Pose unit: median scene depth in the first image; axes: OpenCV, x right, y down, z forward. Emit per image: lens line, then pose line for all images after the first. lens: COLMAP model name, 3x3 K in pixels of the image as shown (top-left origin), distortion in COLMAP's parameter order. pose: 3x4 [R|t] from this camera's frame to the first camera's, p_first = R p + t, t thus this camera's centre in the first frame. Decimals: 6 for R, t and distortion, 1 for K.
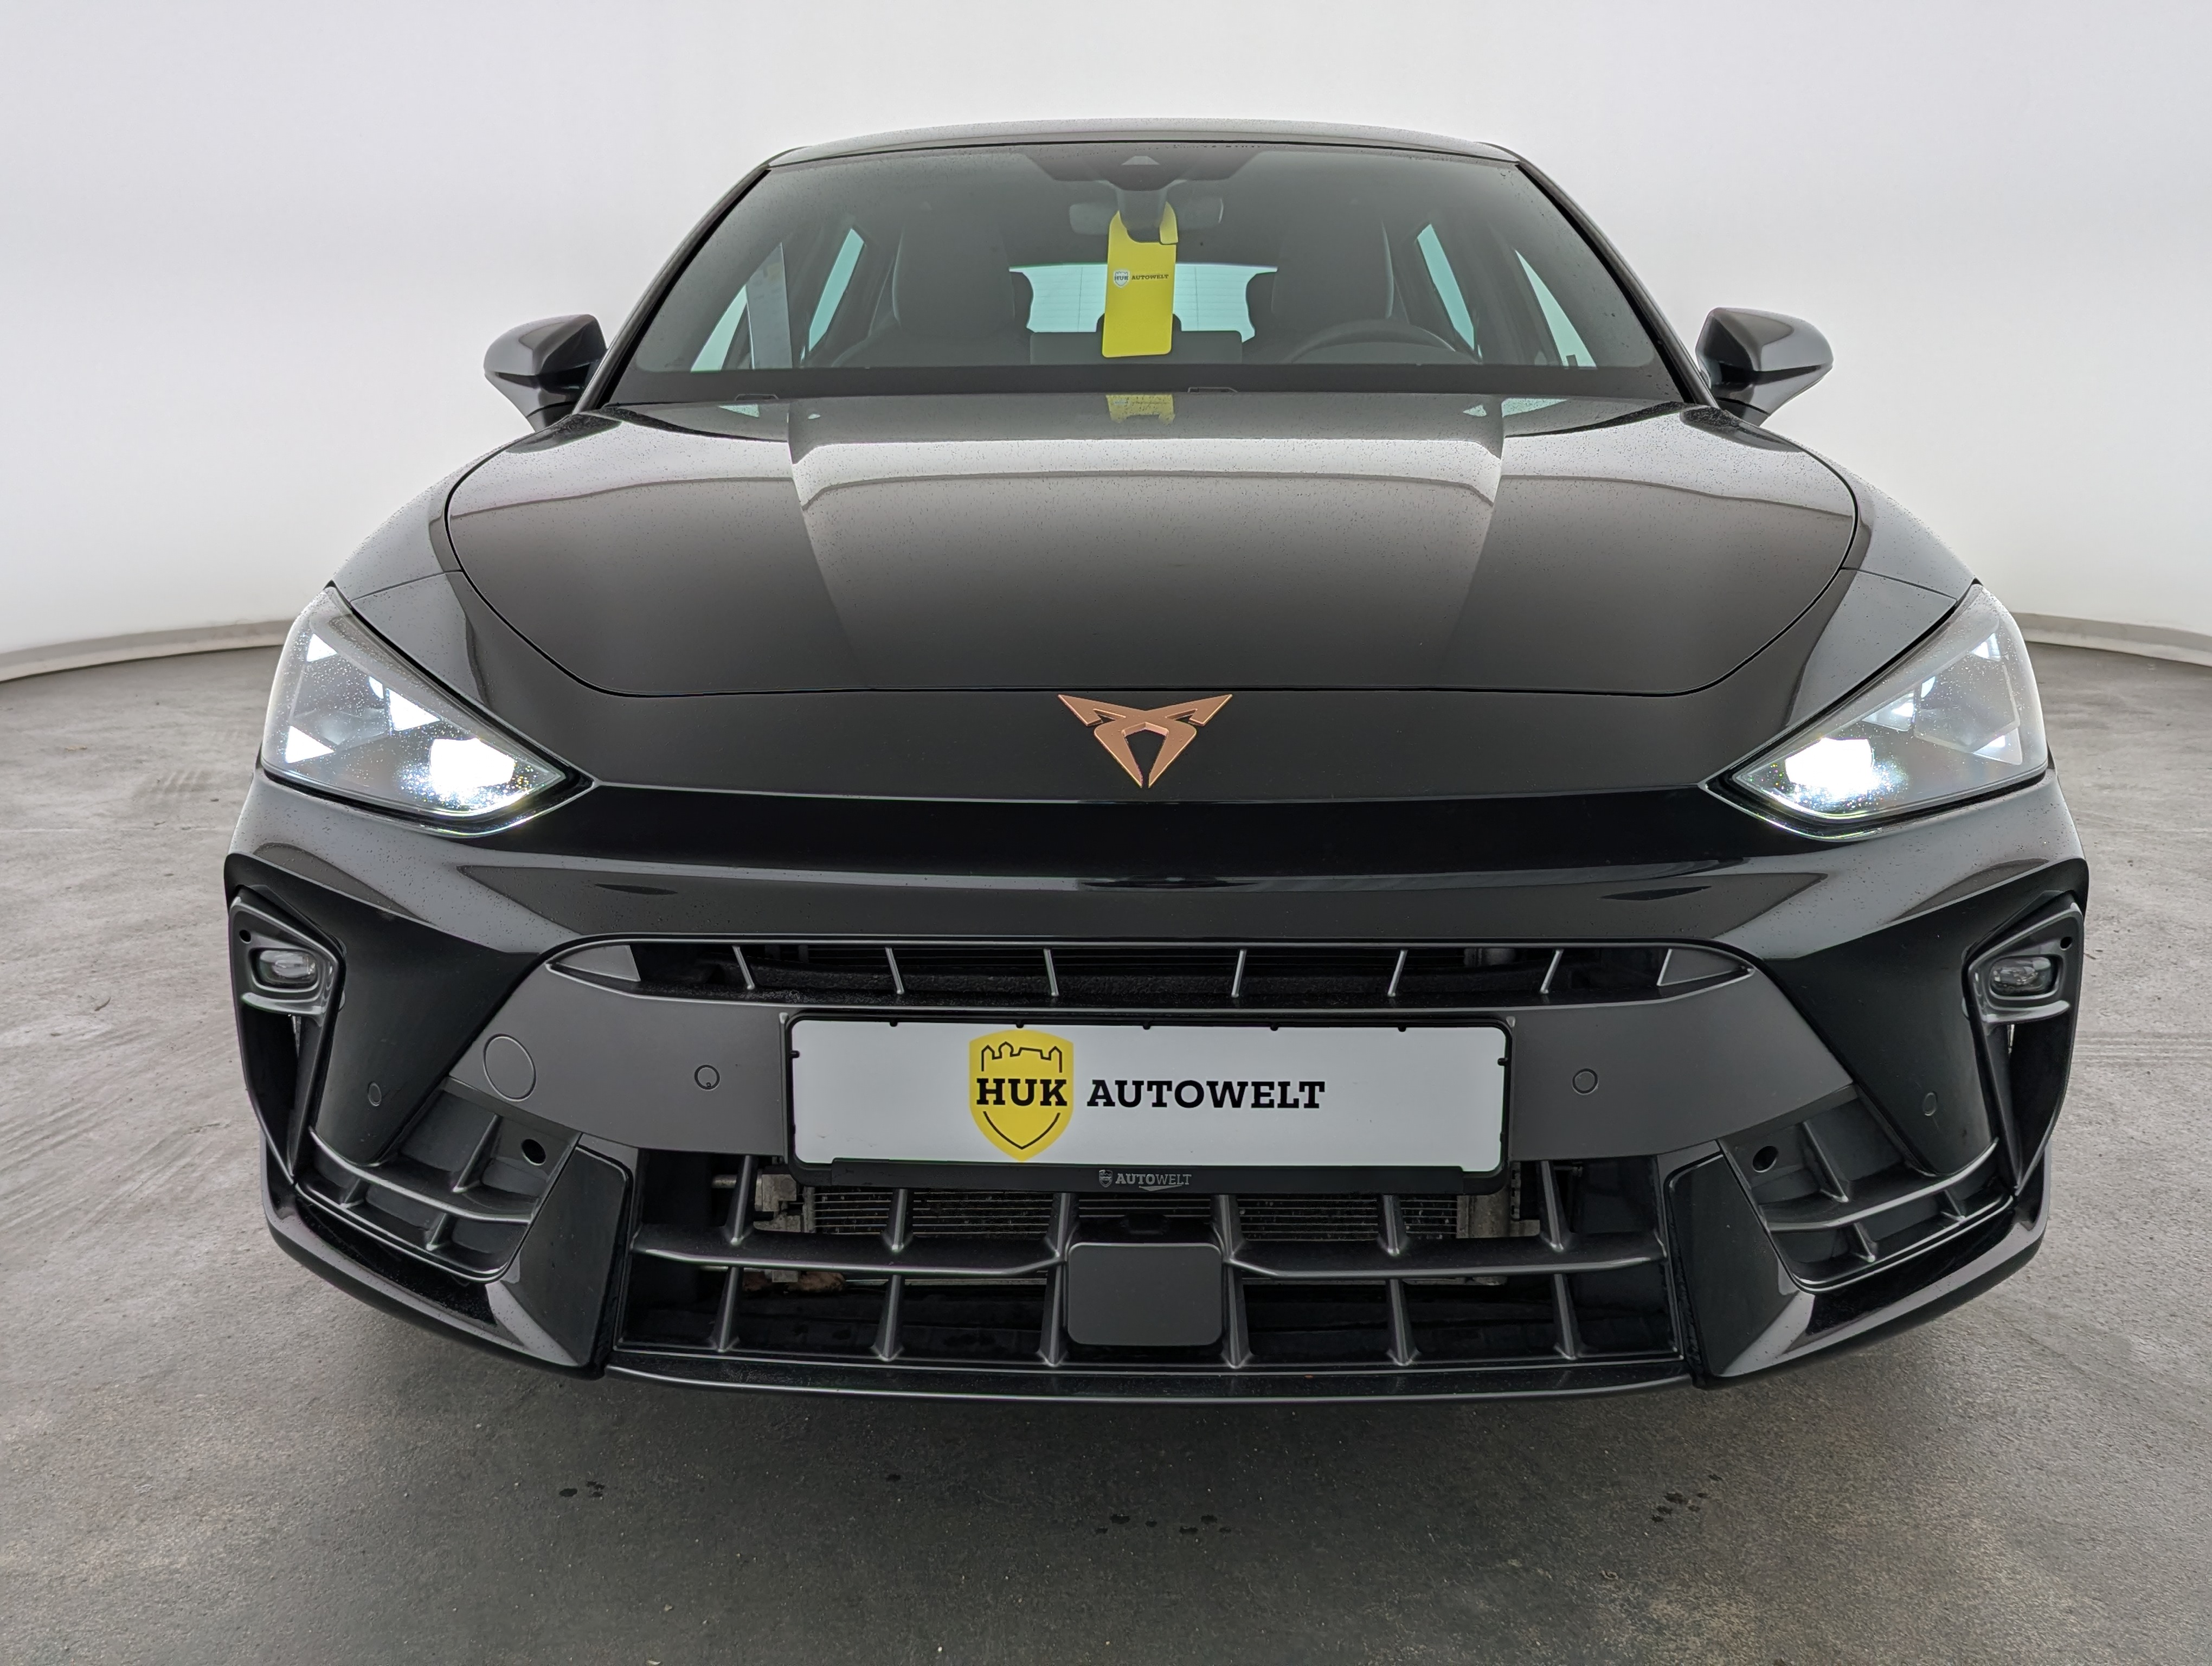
lens RADIAL K [[2114.1, 0, 1074.5], [0, 2114.1, 837.5], [0, 0, 1]] dist [0.060450, -0.003968]
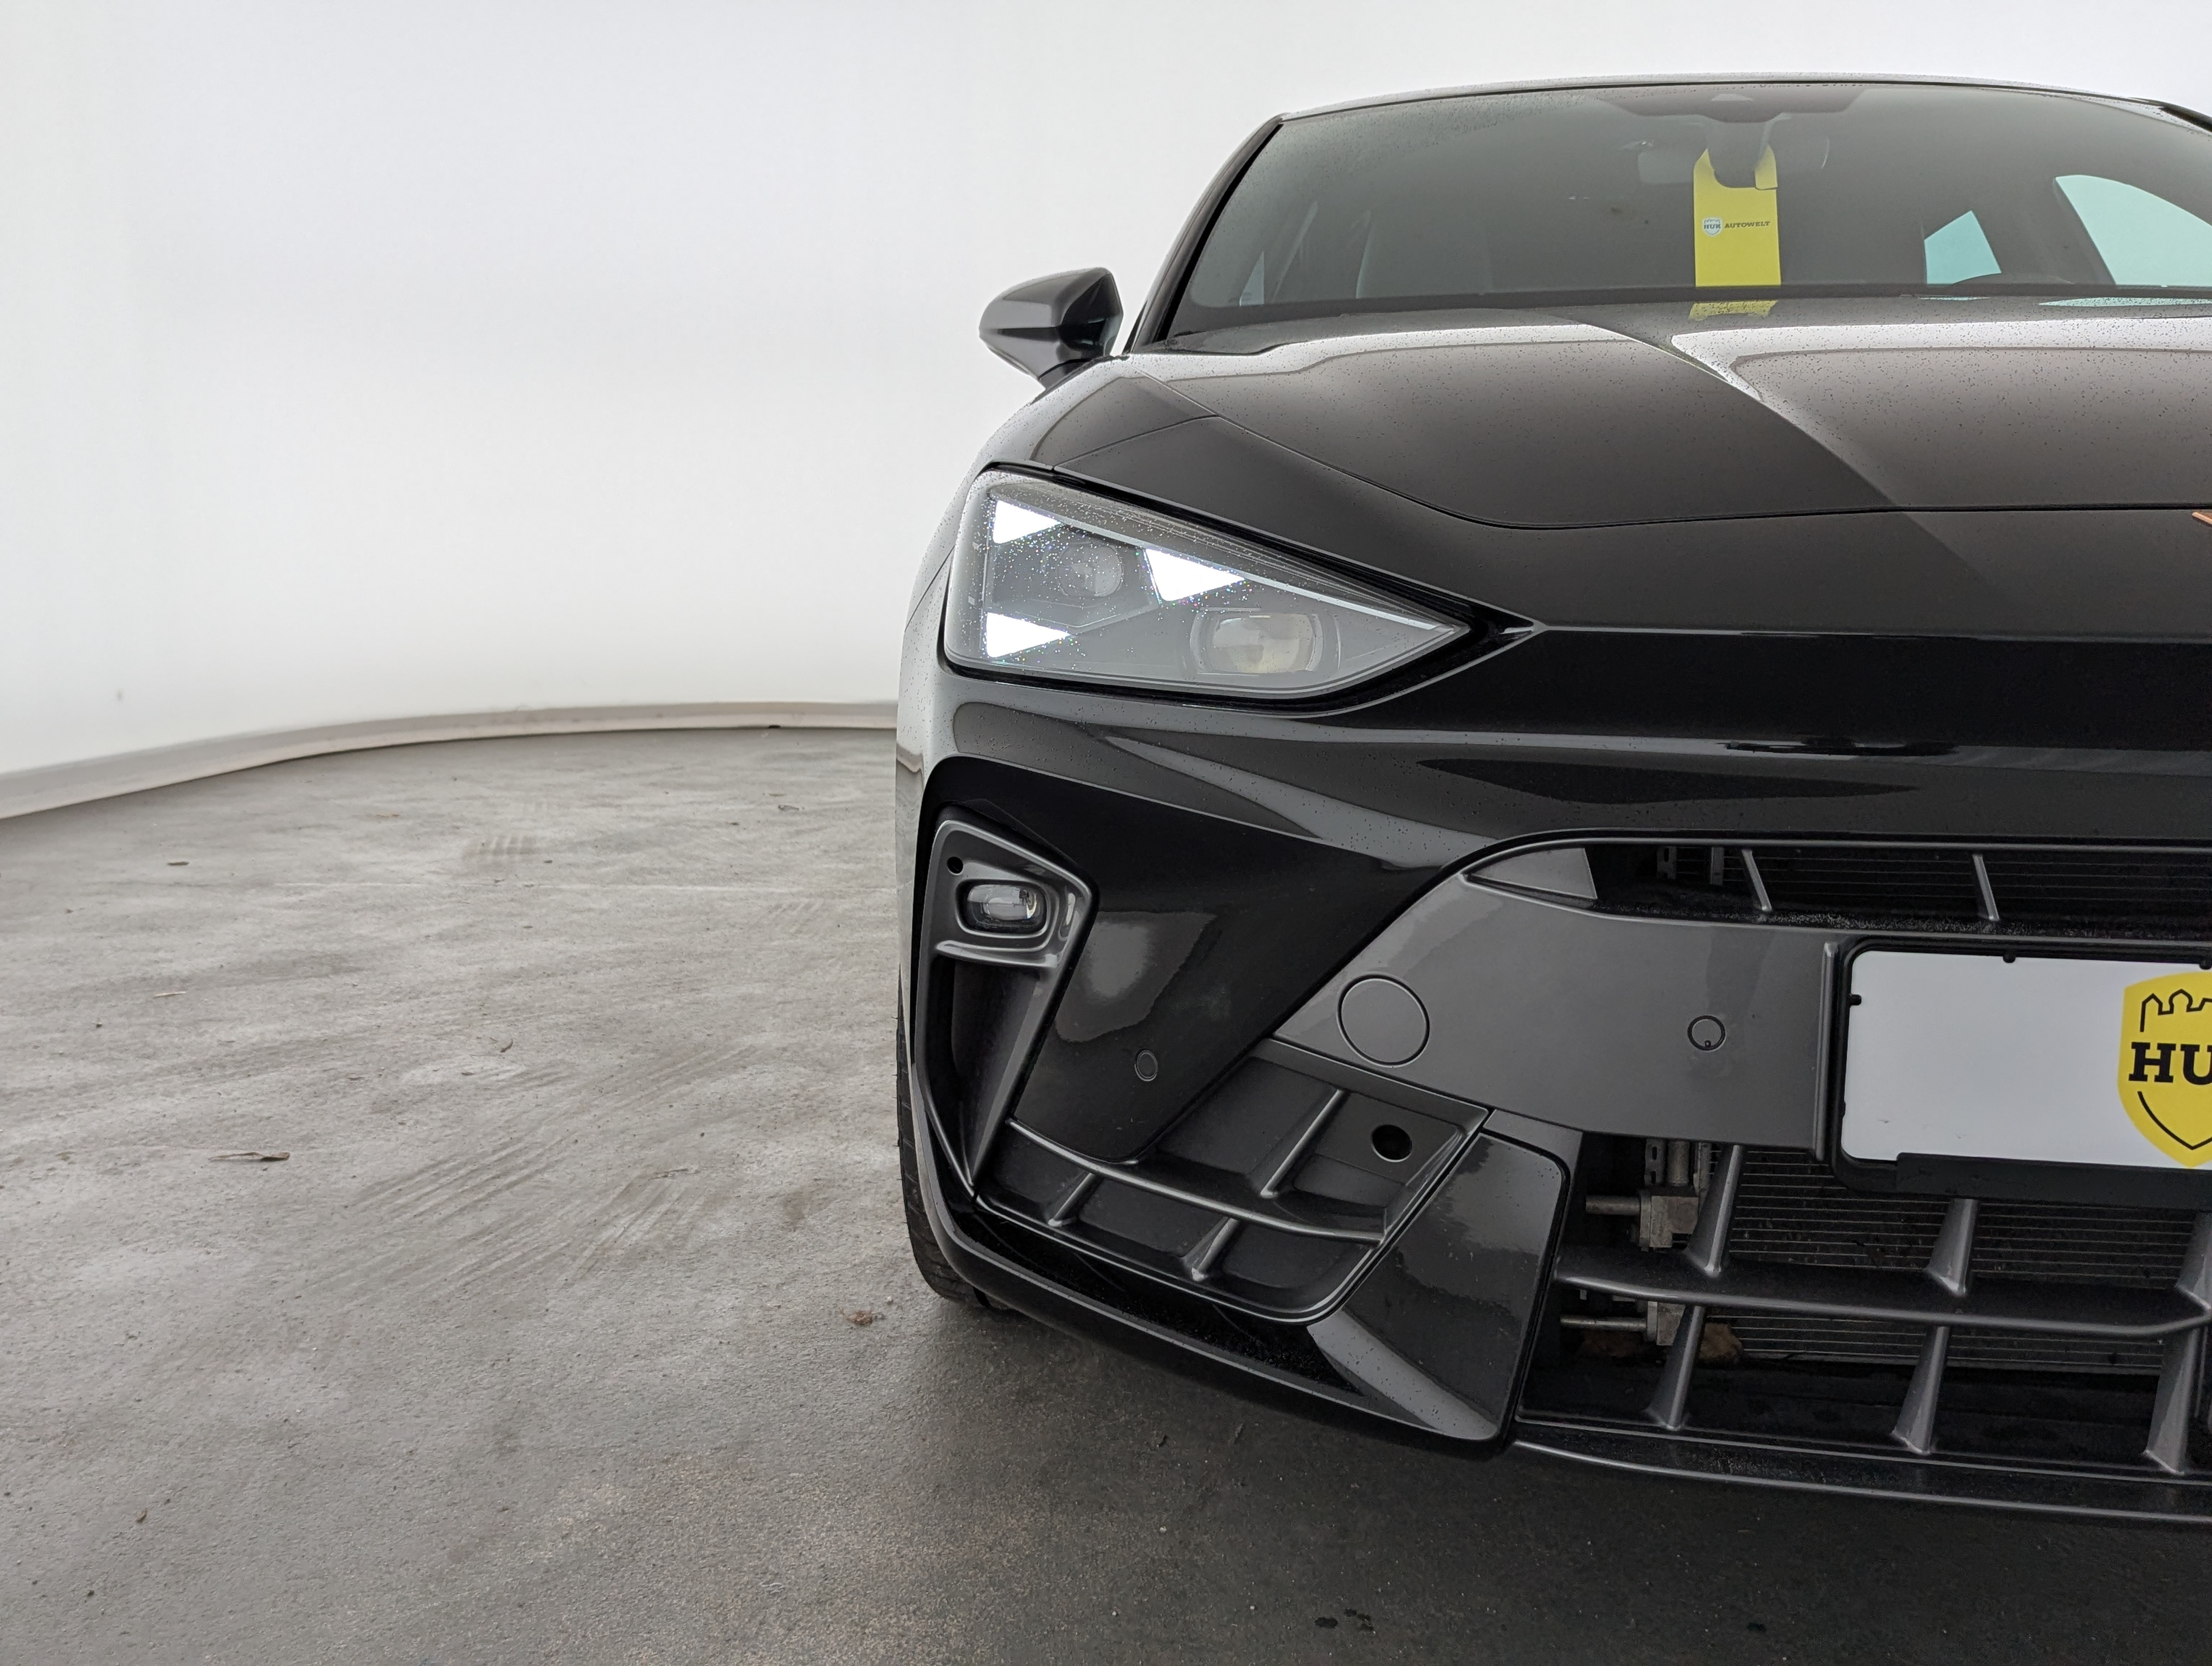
lens RADIAL K [[2134.9, 0, 1106.0], [0, 2134.9, 833.0], [0, 0, 1]] dist [0.066183, 0.006341]
pose [[0.997459, 0.020801, -0.068136, -0.268163], [-0.025553, 0.997246, -0.069622, 0.083505], [0.066500, 0.071187, 0.995244, 0.217670]]
